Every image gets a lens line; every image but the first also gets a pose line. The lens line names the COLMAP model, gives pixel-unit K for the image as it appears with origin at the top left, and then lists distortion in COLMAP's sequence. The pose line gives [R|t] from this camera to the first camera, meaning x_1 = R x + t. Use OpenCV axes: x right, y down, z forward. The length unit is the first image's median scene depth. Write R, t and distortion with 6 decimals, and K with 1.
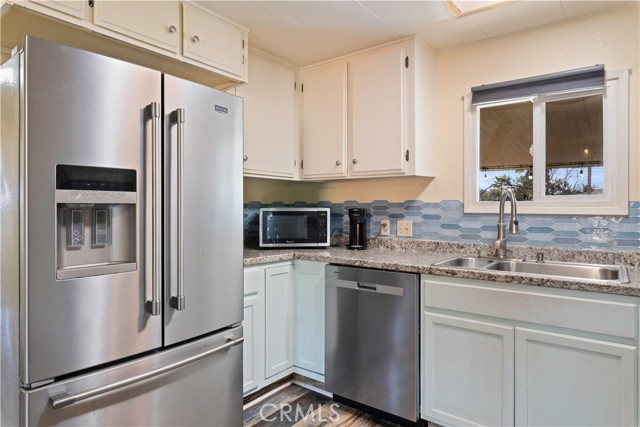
lens RADIAL K [[394.6, 0, 325.1], [0, 394.6, 206.5], [0, 0, 1]] dist [-0.002550, -0.000119]
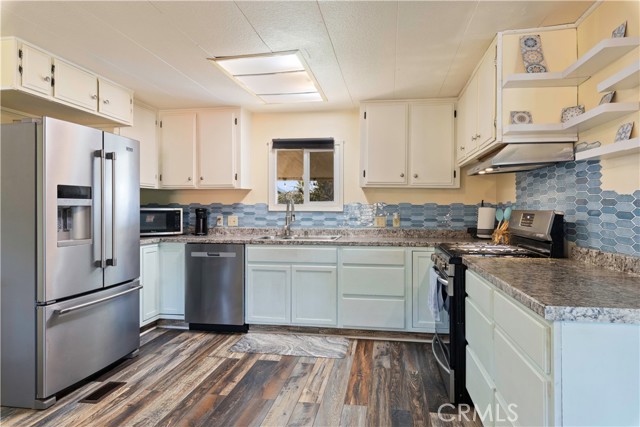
lens RADIAL K [[394.6, 0, 323.2], [0, 394.6, 208.8], [0, 0, 1]] dist [-0.002550, -0.000119]
pose [[0.892394, -0.002025, 0.451252, -0.229322], [-0.000726, 0.999982, 0.005923, -0.003711], [-0.451256, -0.005613, 0.892377, -0.698118]]
